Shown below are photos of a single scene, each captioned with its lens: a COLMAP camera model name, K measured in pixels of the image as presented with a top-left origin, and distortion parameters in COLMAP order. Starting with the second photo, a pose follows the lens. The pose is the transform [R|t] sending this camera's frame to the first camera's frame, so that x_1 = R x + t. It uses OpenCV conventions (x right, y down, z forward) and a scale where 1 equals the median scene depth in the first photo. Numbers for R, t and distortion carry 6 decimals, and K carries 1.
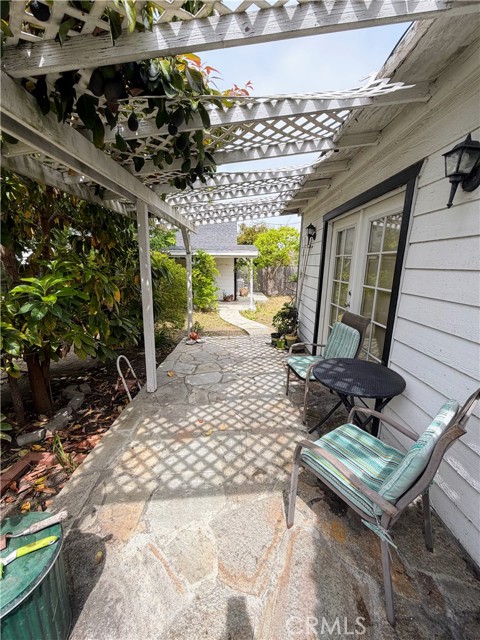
lens RADIAL K [[254.5, 0, 240.2], [0, 254.5, 317.8], [0, 0, 1]] dist [0.001268, 0.000017]
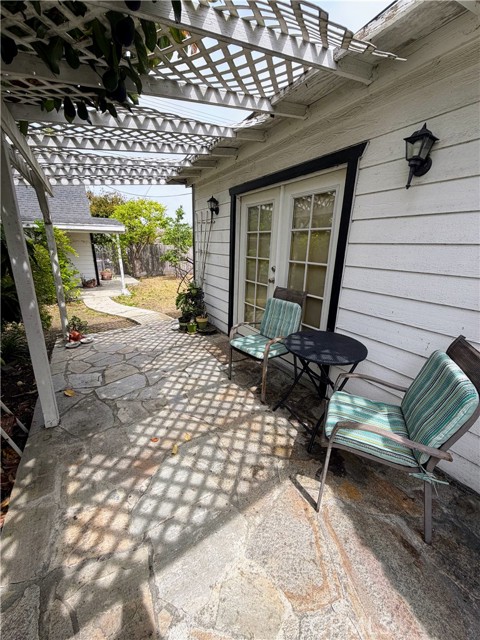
lens RADIAL K [[254.5, 0, 240.2], [0, 254.5, 317.8], [0, 0, 1]] dist [0.001268, 0.000017]
pose [[0.857086, -0.137409, 0.496511, -0.272524], [0.098113, 0.989671, 0.104526, -0.026228], [-0.505745, -0.040873, 0.861714, 0.204270]]
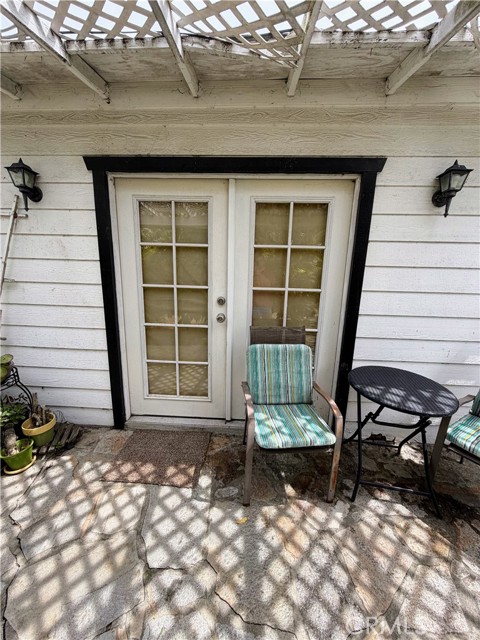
lens RADIAL K [[254.5, 0, 240.2], [0, 254.5, 317.8], [0, 0, 1]] dist [0.001268, 0.000017]
pose [[0.055228, -0.228858, 0.971892, -0.299968], [0.189183, 0.958144, 0.214871, -0.233928], [-0.980387, 0.171999, 0.096213, 1.084114]]
